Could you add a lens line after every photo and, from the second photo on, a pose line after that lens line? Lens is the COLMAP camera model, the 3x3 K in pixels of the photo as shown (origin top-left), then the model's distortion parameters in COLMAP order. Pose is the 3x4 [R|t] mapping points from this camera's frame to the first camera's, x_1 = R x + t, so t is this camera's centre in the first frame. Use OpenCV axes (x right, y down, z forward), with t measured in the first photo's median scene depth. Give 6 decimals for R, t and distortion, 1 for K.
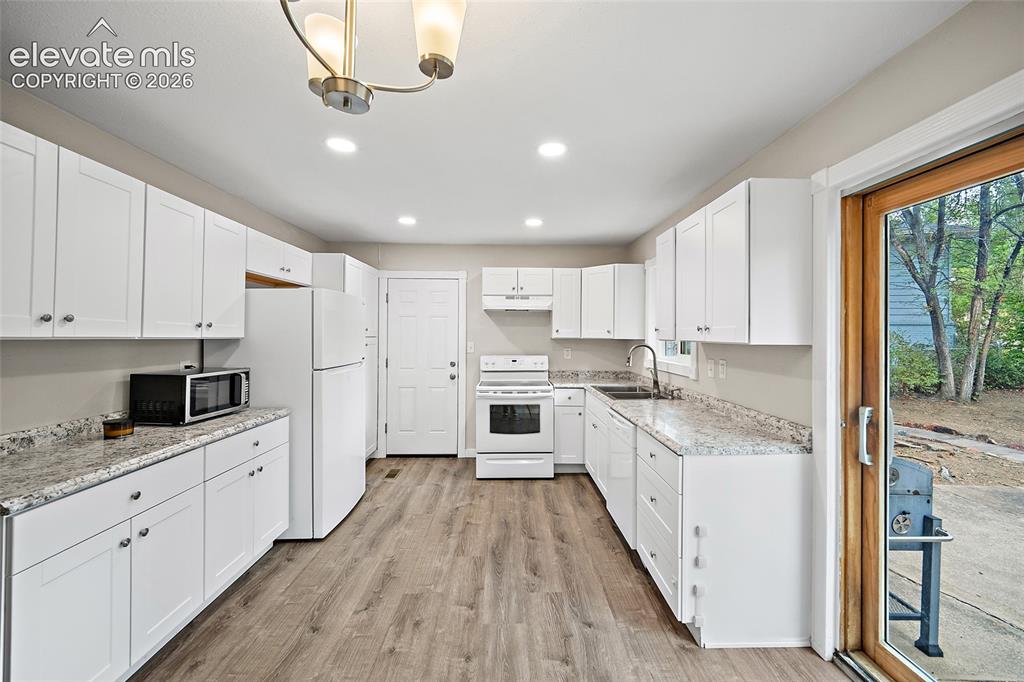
lens RADIAL K [[402.3, 0, 521.4], [0, 402.3, 331.5], [0, 0, 1]] dist [-0.002386, -0.000559]
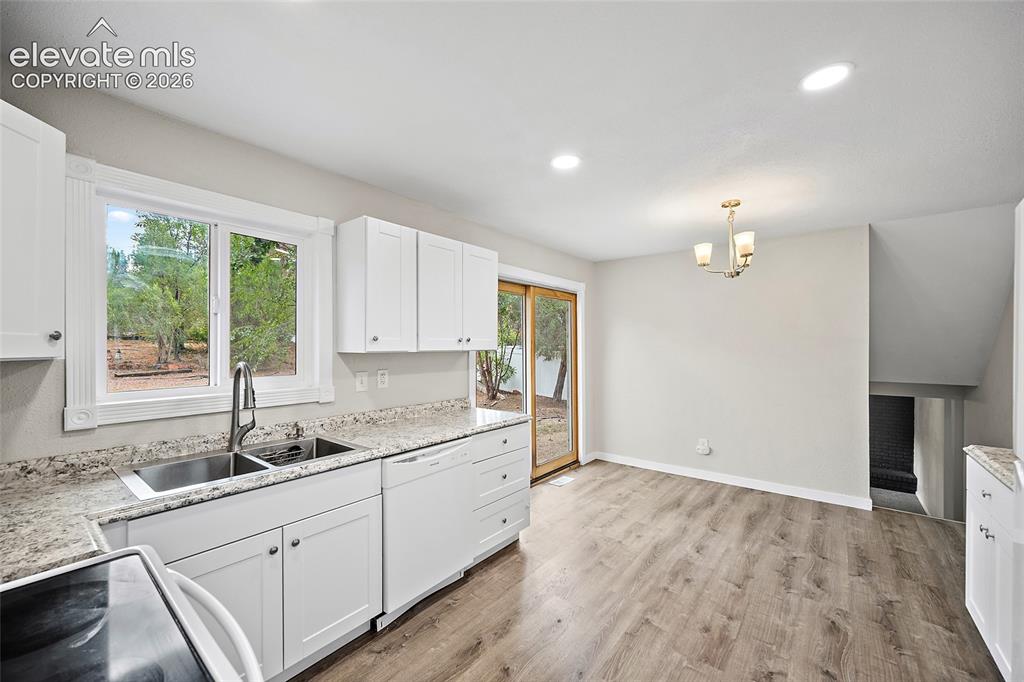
lens RADIAL K [[402.3, 0, 512.8], [0, 402.3, 347.2], [0, 0, 1]] dist [-0.002386, -0.000559]
pose [[-0.755012, -0.006831, 0.655675, -0.365621], [-0.004842, 0.999977, 0.004843, 0.006750], [-0.655693, 0.000482, -0.755028, 1.385043]]
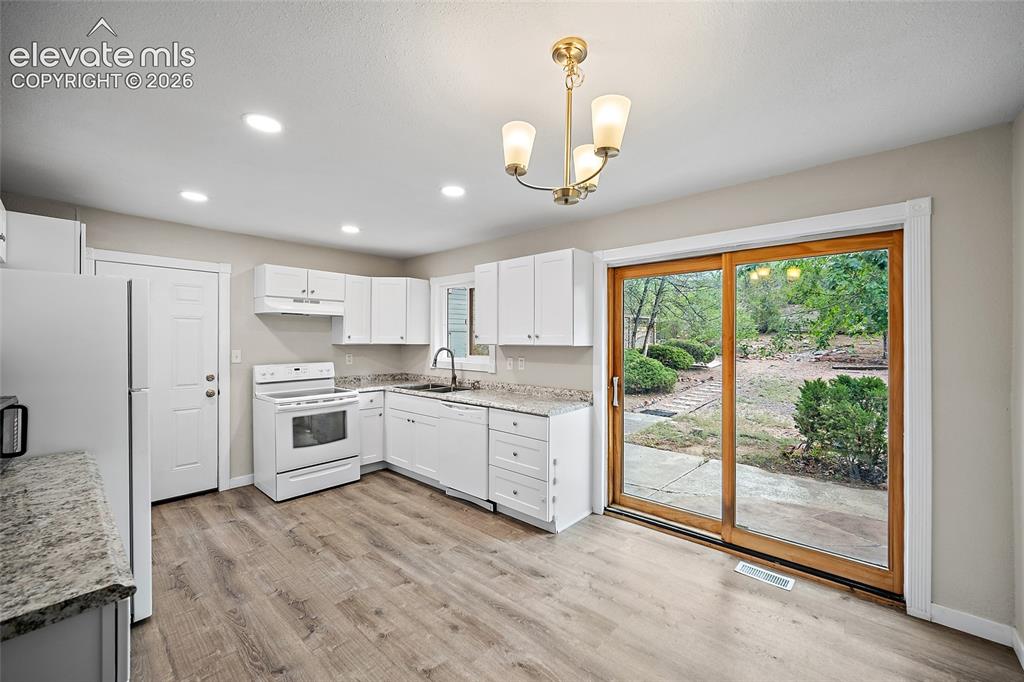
lens RADIAL K [[402.3, 0, 516.9], [0, 402.3, 338.8], [0, 0, 1]] dist [-0.002386, -0.000559]
pose [[0.687681, -0.000934, 0.726013, -0.517356], [-0.002653, 0.999989, 0.003799, -0.002483], [-0.726008, -0.004538, 0.687671, 0.001864]]
